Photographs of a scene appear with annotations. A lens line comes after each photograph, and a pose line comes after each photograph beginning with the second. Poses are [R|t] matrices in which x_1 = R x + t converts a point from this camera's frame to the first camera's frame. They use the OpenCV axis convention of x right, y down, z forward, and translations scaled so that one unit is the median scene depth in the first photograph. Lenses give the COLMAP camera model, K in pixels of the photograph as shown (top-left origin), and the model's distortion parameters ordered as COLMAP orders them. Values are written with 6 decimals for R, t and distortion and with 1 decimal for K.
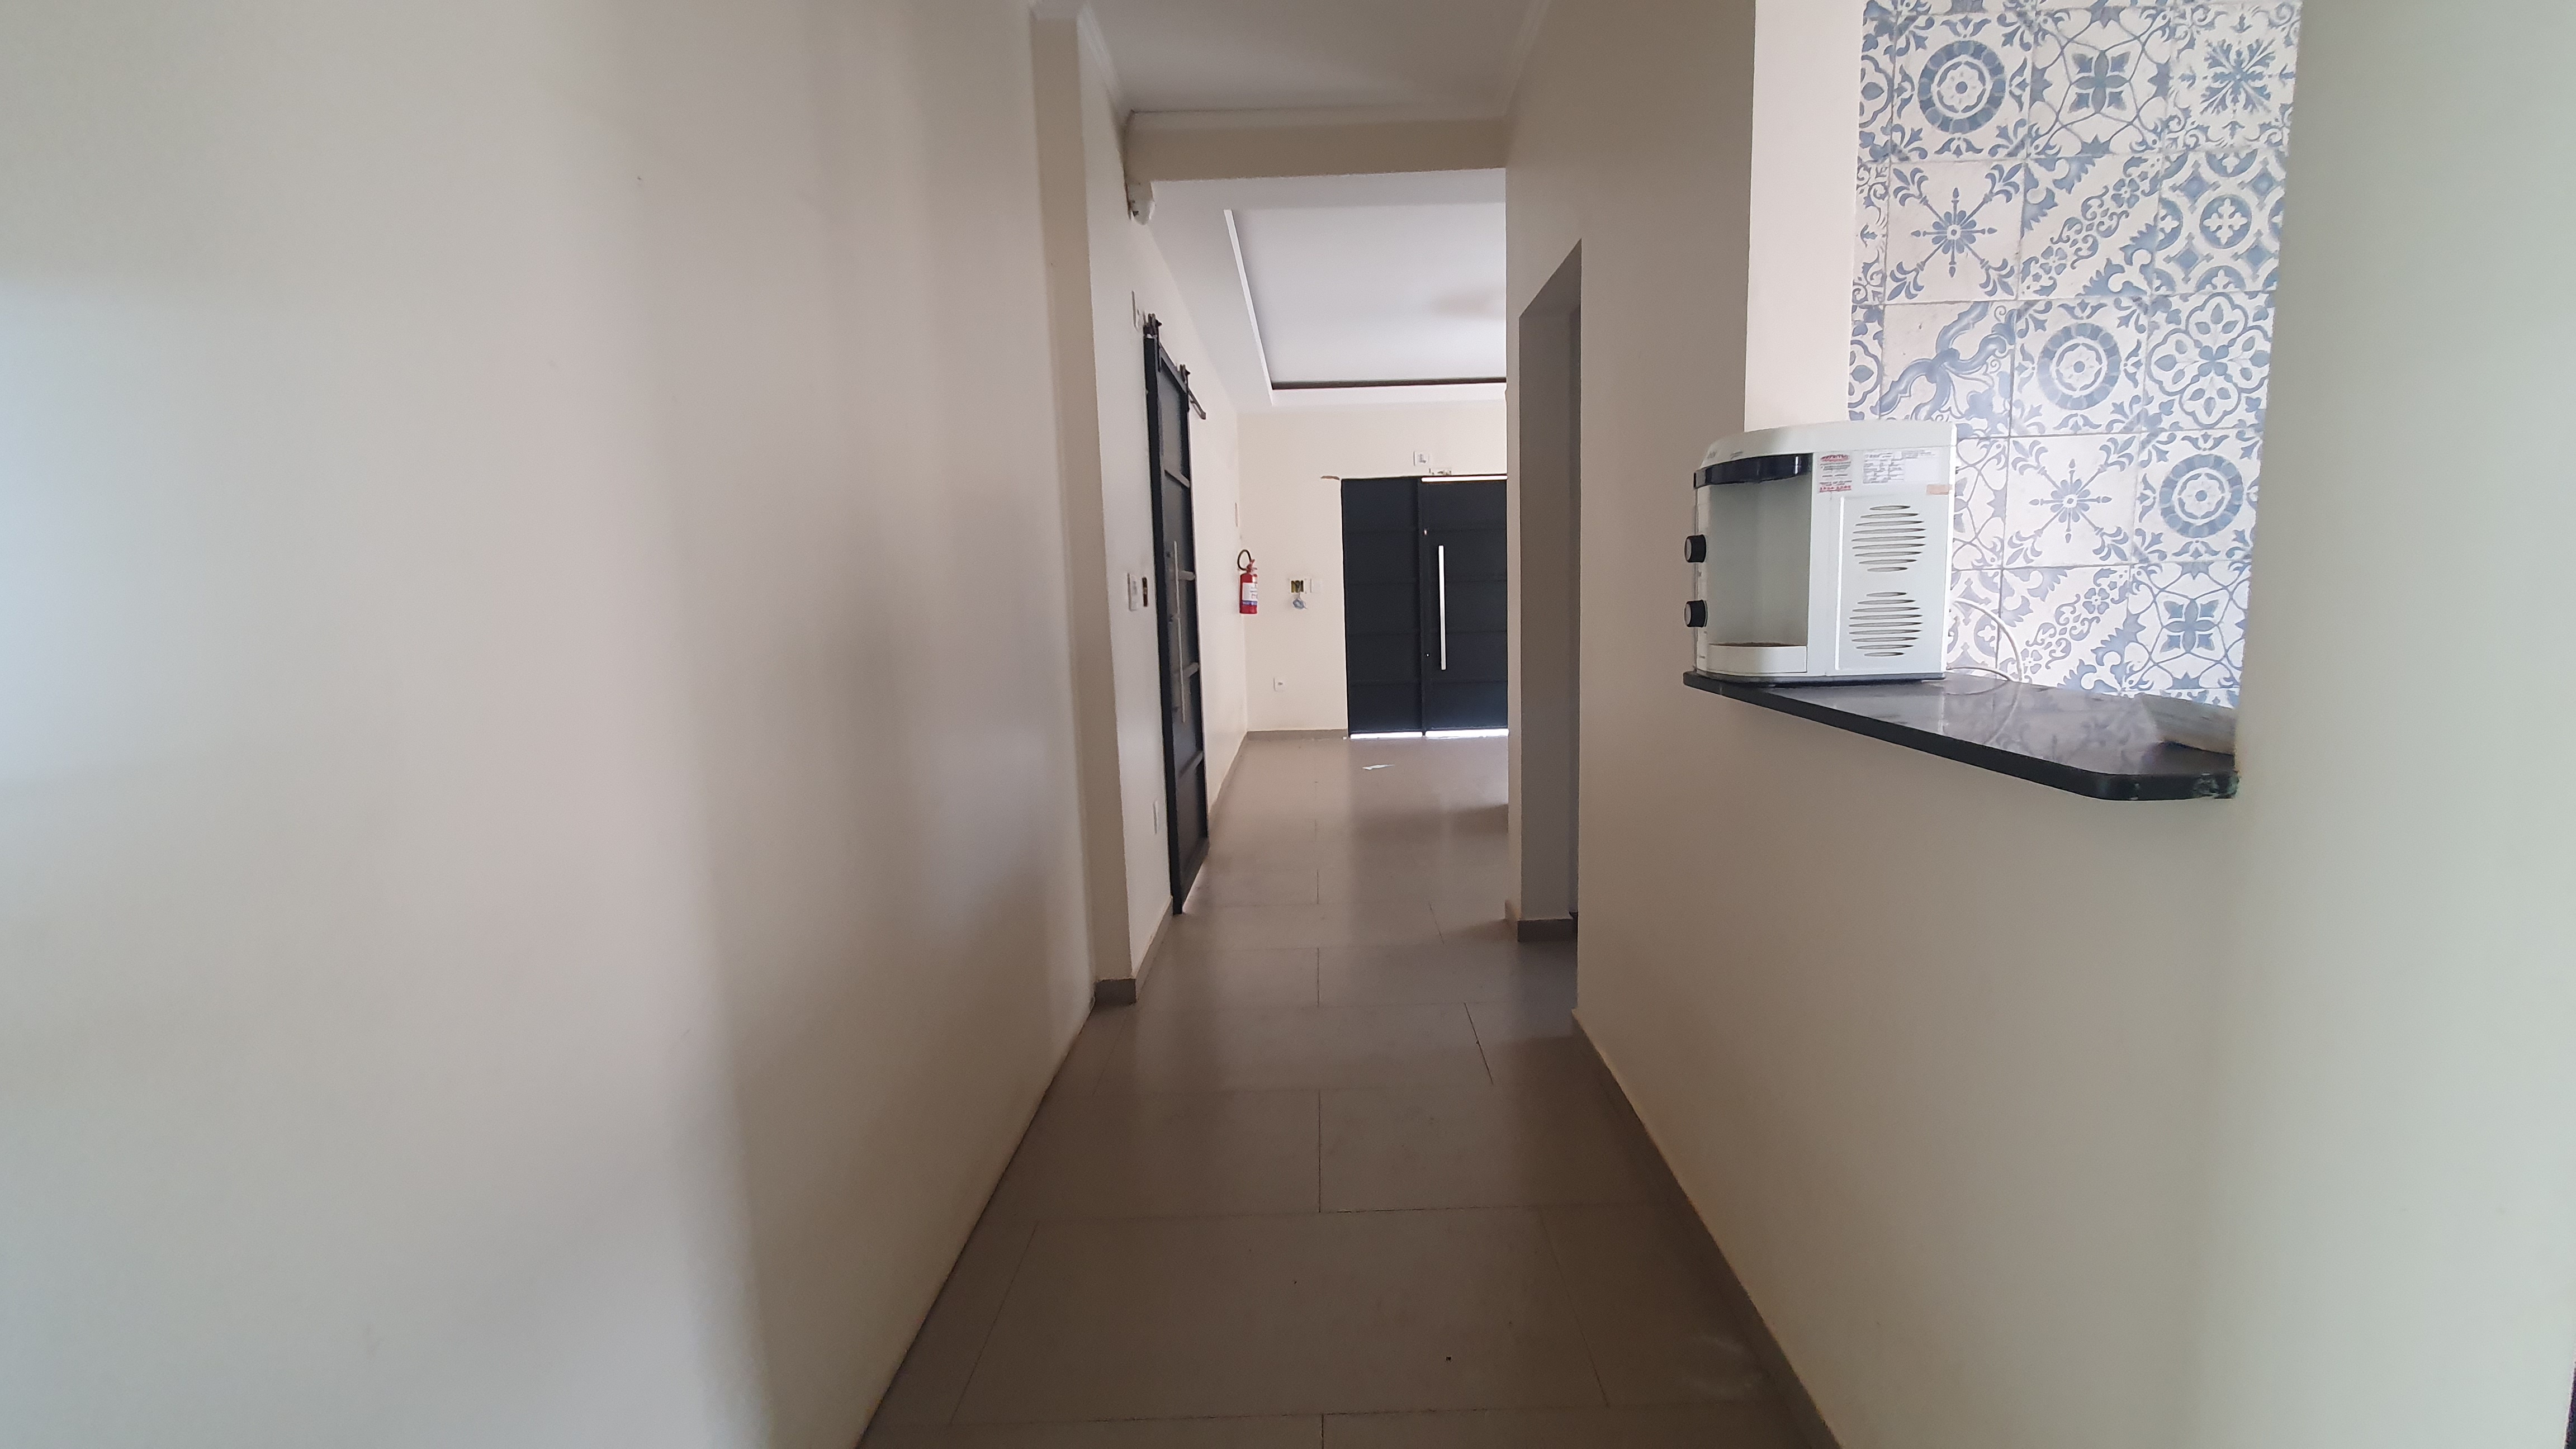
lens RADIAL K [[1037.9, 0, 1287.9], [0, 1037.9, 722.9], [0, 0, 1]] dist [-0.003152, -0.000030]
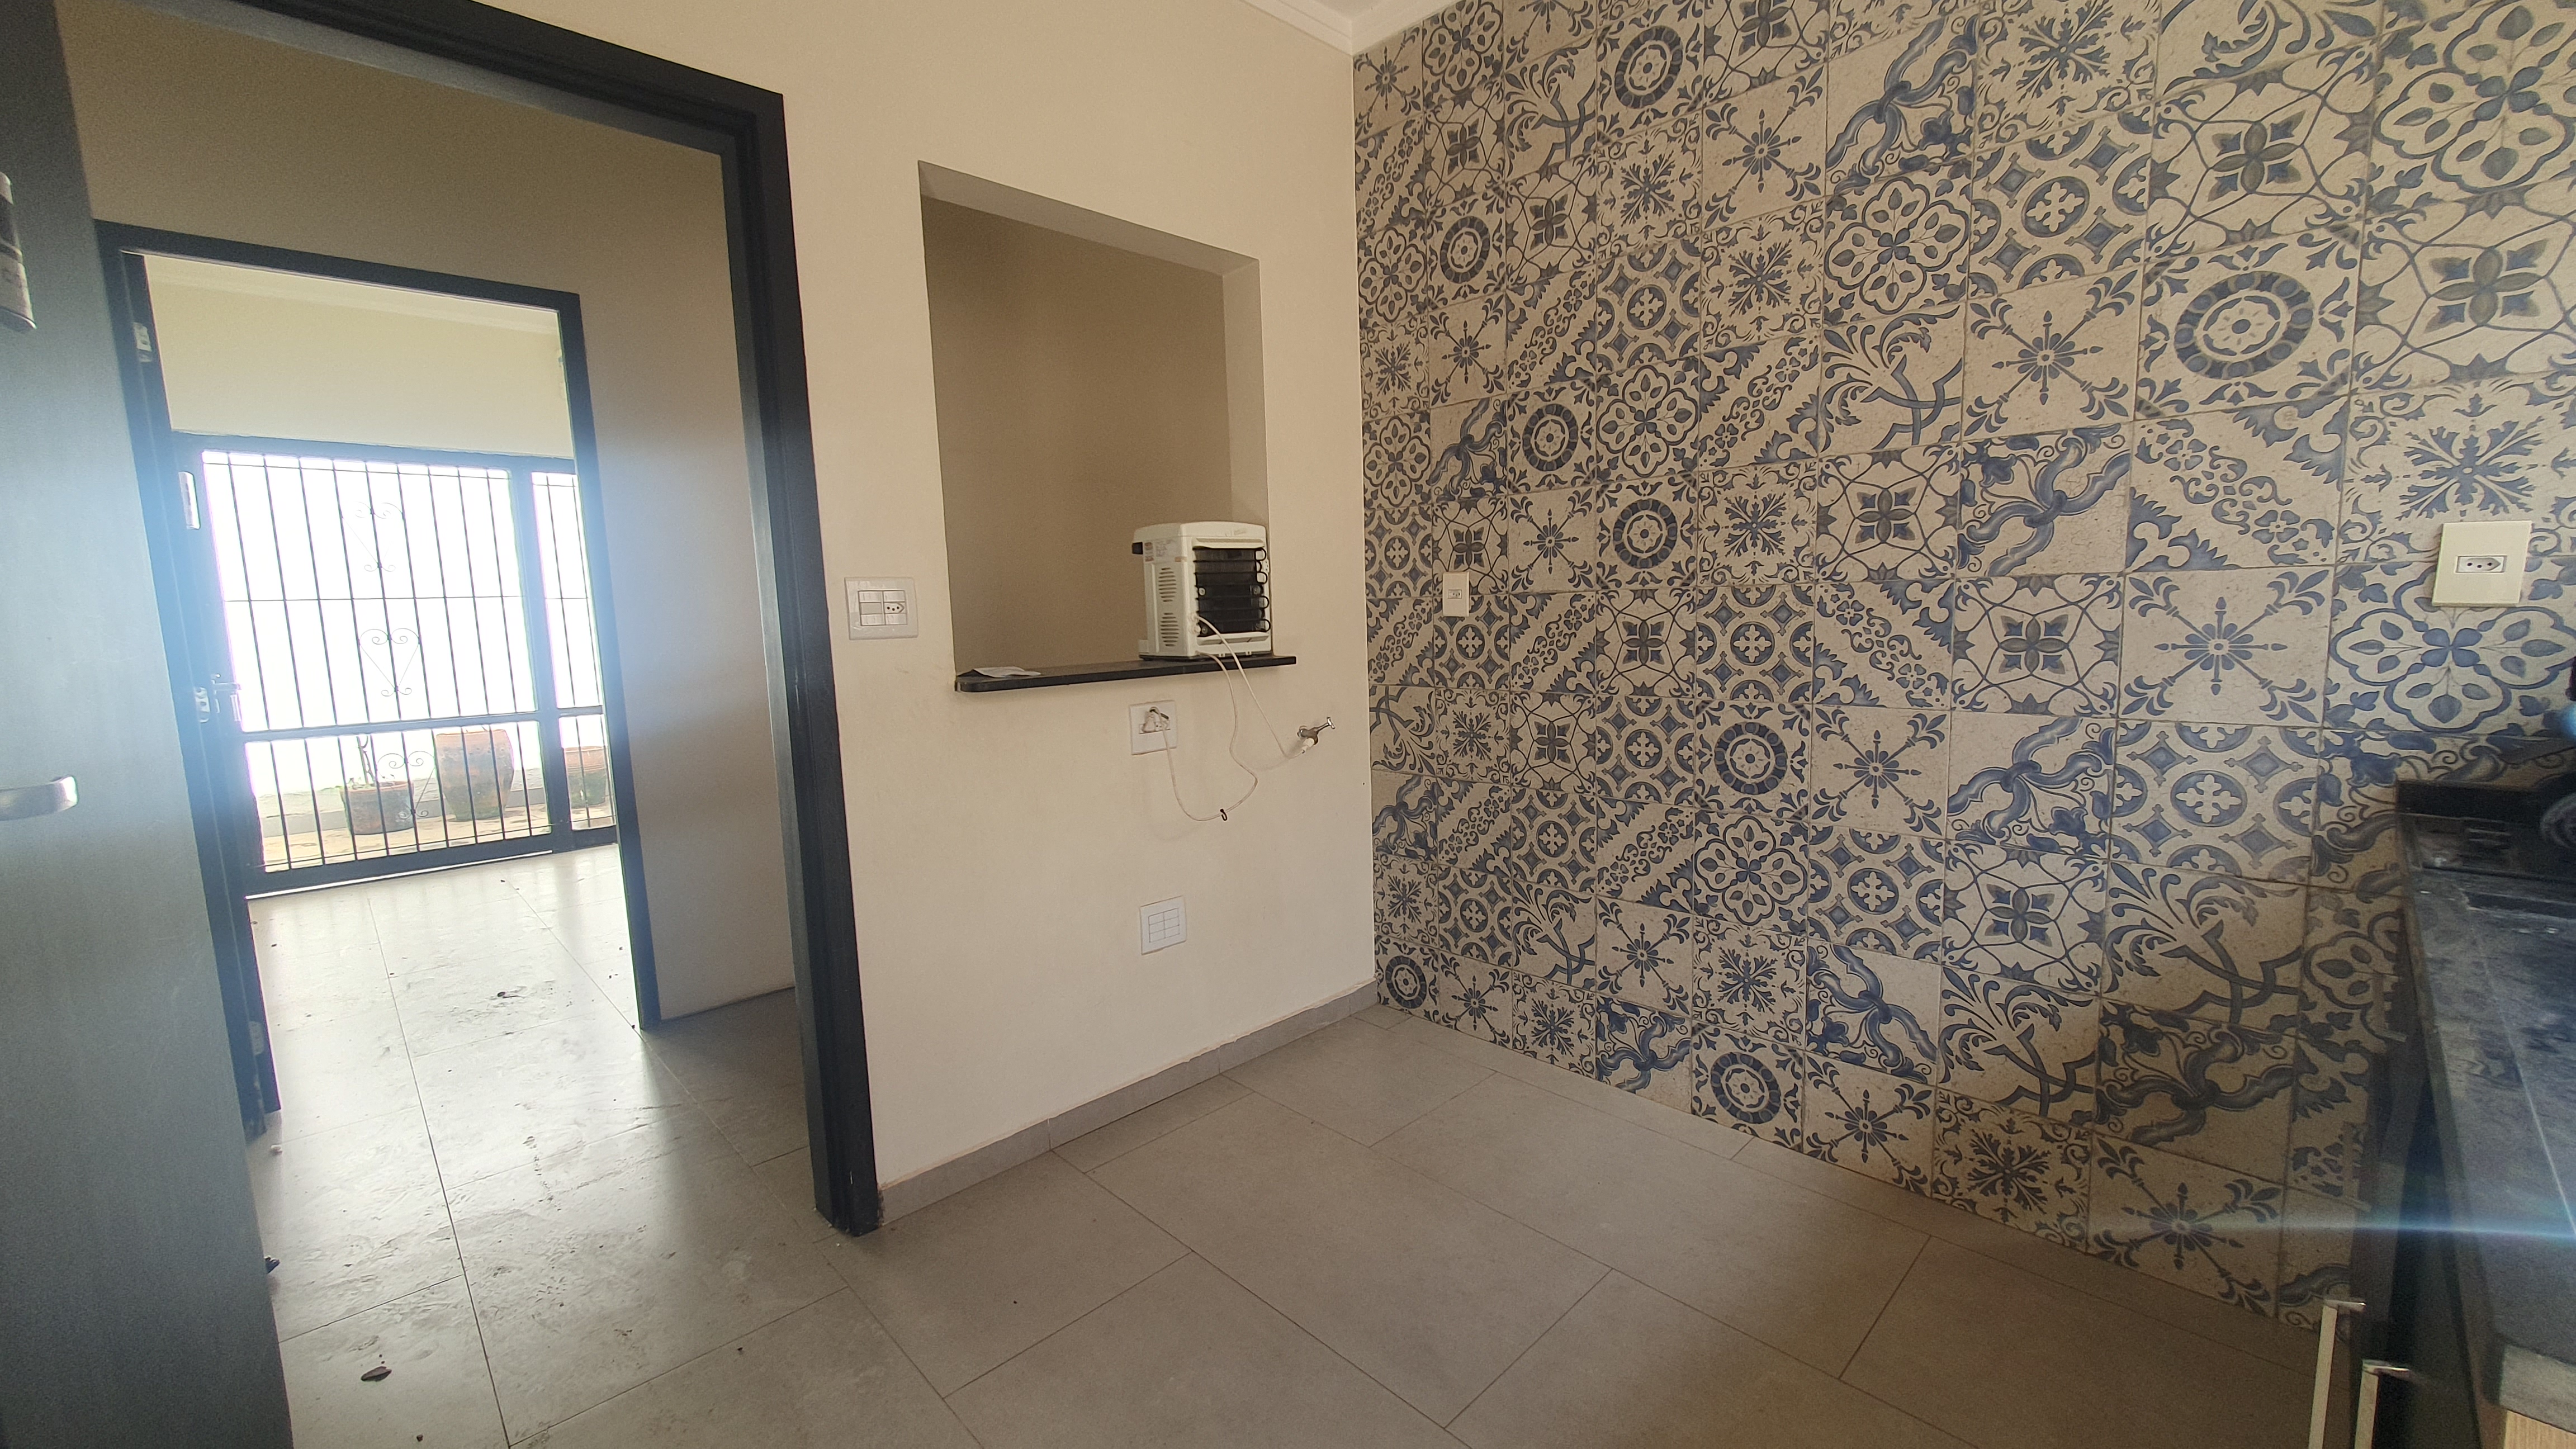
lens RADIAL K [[1037.9, 0, 1302.0], [0, 1037.9, 724.5], [0, 0, 1]] dist [-0.003152, -0.000030]
pose [[0.701299, 0.092994, -0.706776, 1.496355], [-0.088327, 0.995150, 0.043294, -0.017612], [0.707374, 0.032066, 0.706112, -0.118820]]
